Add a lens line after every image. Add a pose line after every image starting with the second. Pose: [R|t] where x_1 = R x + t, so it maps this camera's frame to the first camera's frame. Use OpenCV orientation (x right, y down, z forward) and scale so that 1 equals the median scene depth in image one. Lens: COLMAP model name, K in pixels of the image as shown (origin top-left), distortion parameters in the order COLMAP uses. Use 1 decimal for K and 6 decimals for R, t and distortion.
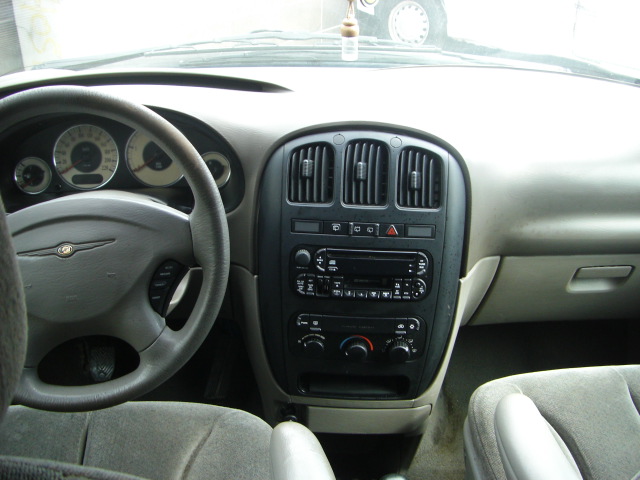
lens RADIAL K [[723.0, 0, 320.0], [0, 723.0, 240.0], [0, 0, 1]] dist [-0.212457, 0.176454]
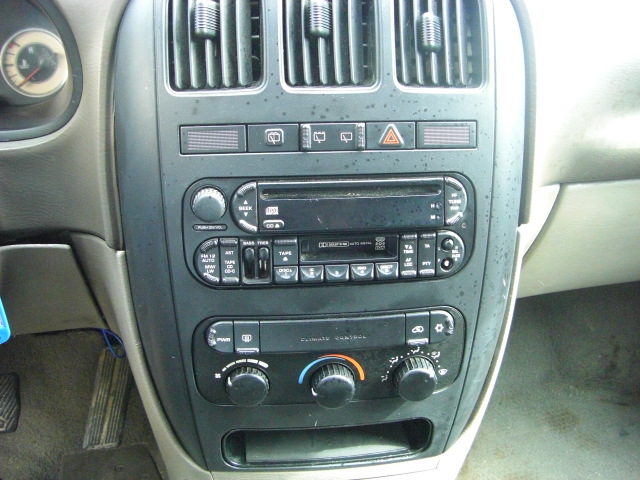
lens RADIAL K [[723.0, 0, 320.0], [0, 723.0, 240.0], [0, 0, 1]] dist [-0.212457, 0.176454]
pose [[0.991998, -0.076530, 0.100413, -0.000710], [0.071807, 0.996172, 0.049843, 0.028328], [-0.103843, -0.042234, 0.993697, 0.518876]]
